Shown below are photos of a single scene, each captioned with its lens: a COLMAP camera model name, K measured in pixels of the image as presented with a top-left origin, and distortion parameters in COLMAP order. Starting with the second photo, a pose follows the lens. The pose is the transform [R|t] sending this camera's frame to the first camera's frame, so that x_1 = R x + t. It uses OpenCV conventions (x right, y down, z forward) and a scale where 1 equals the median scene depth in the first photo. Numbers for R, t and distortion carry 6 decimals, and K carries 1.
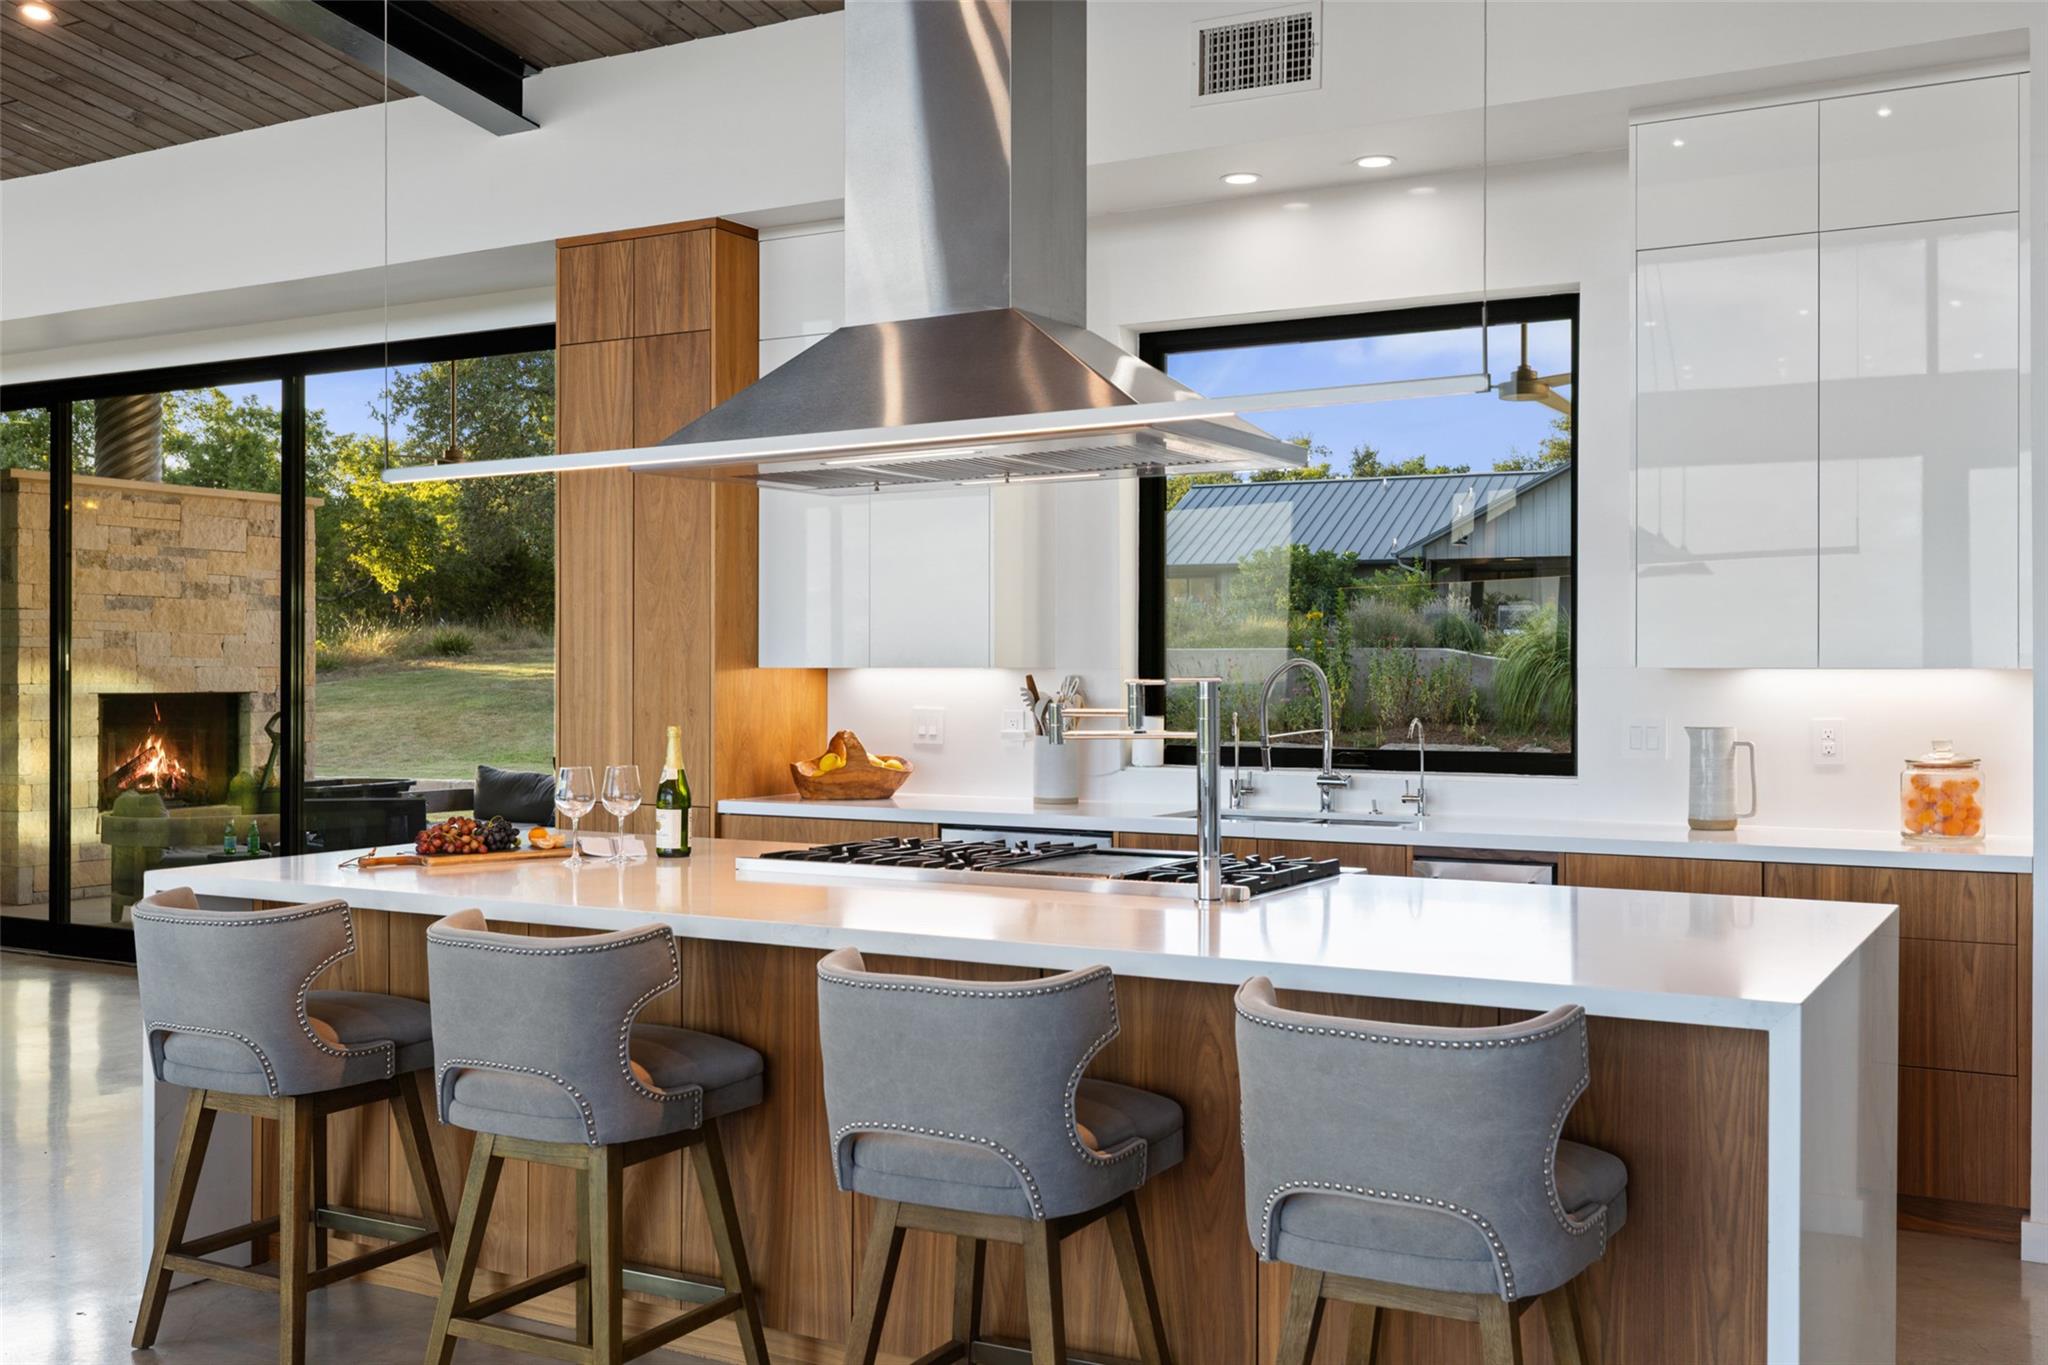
lens RADIAL K [[1983.8, 0, 1125.6], [0, 1983.8, 672.8], [0, 0, 1]] dist [0.074710, 0.000357]
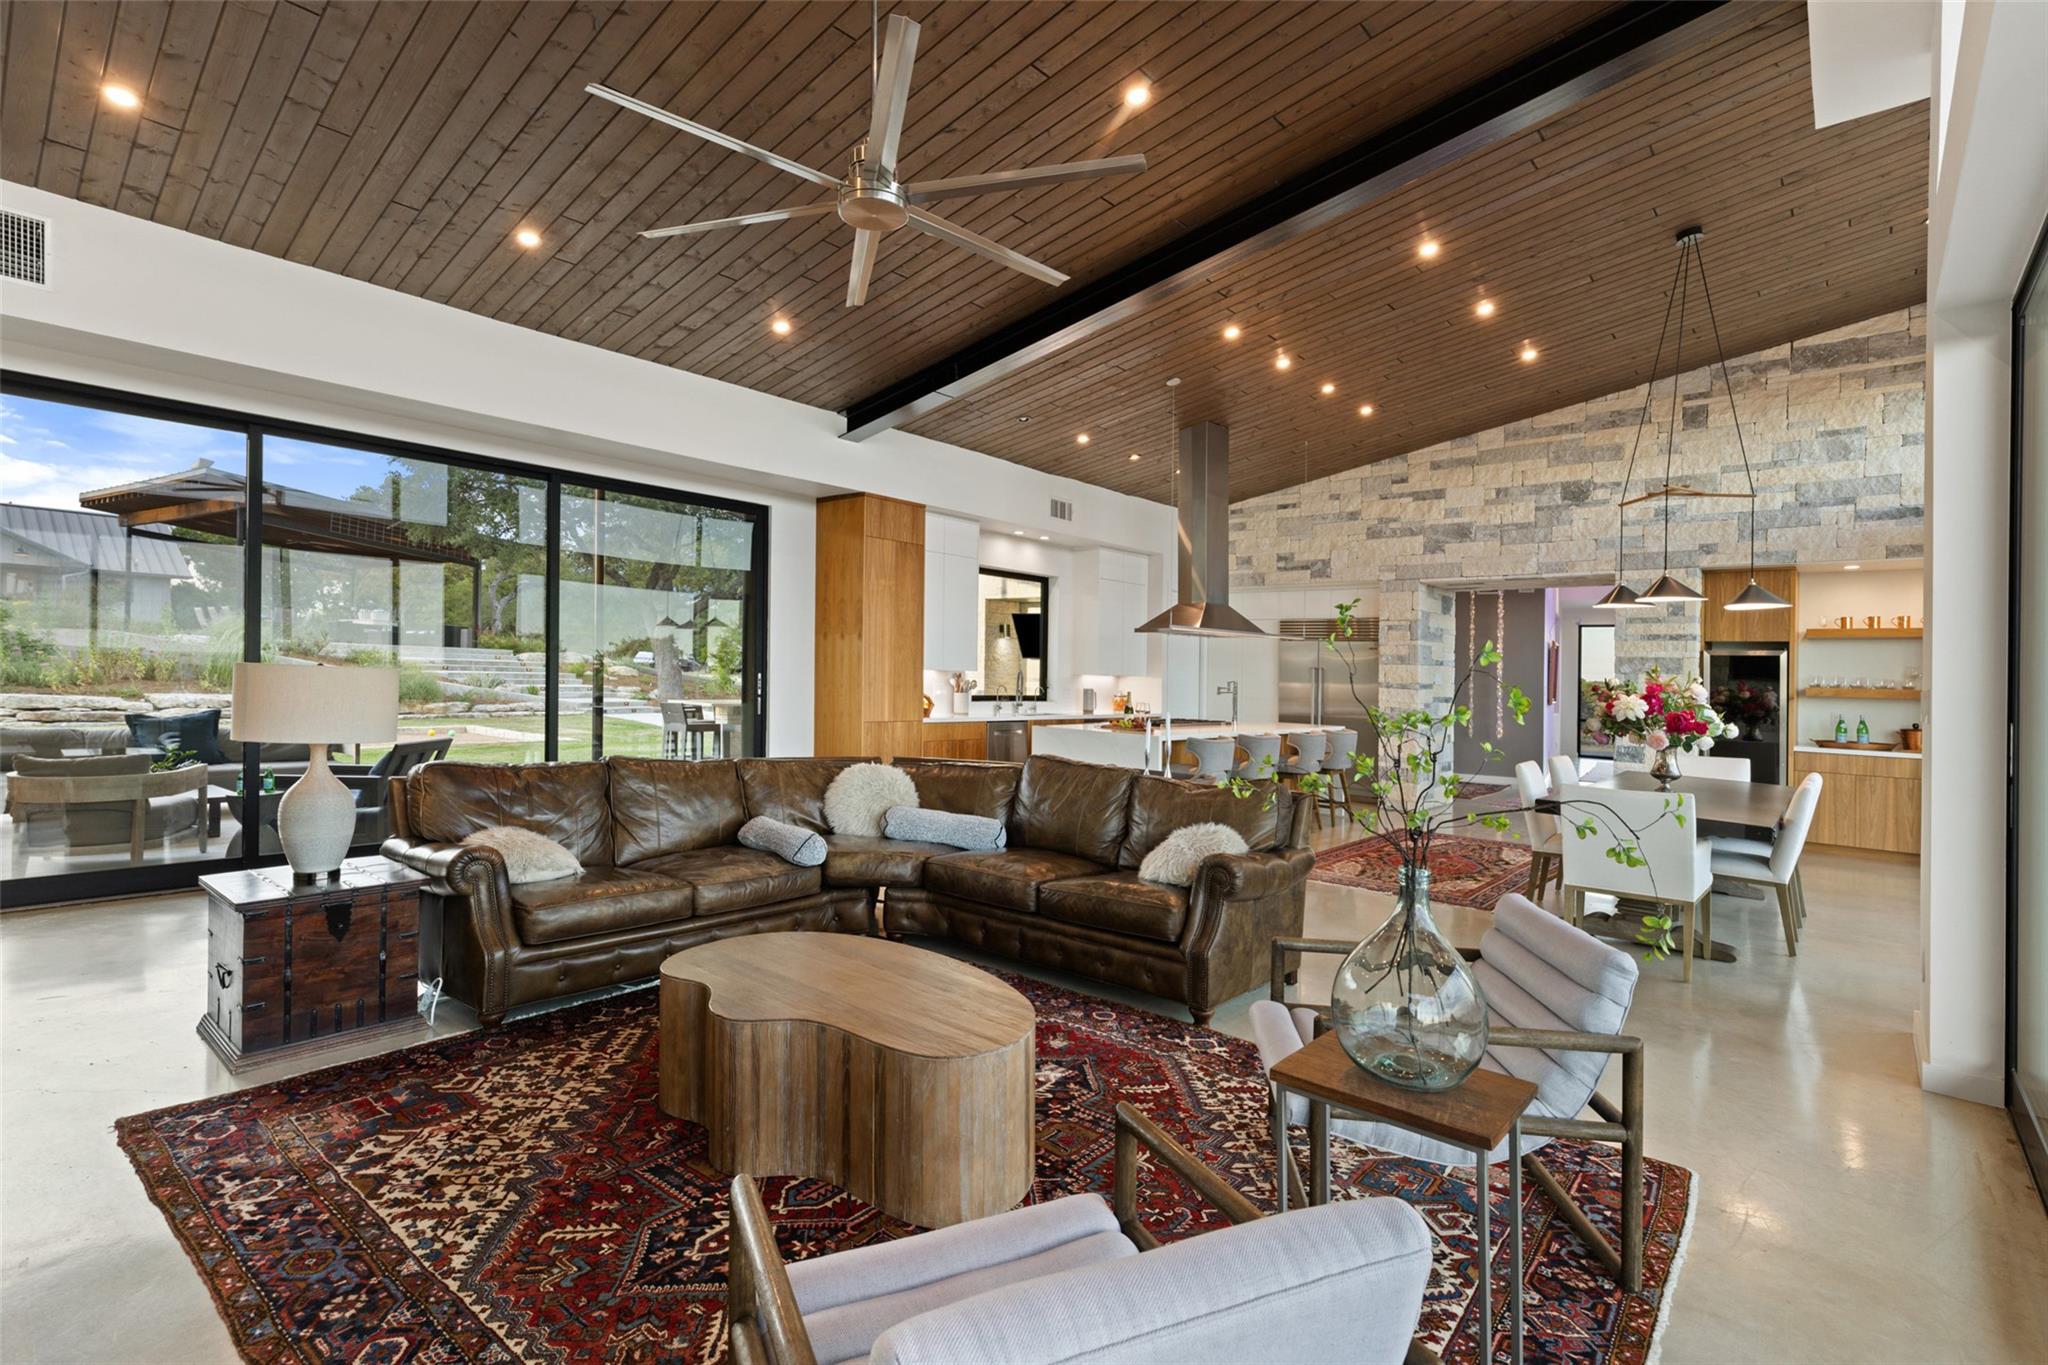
lens RADIAL K [[935.5, 0, 993.3], [0, 935.5, 621.5], [0, 0, 1]] dist [-0.000731, -0.000150]
pose [[0.231620, 0.059568, 0.970981, -1.407788], [-0.027729, 0.998122, -0.054618, -0.000987], [-0.972411, -0.014274, 0.232837, 0.599663]]
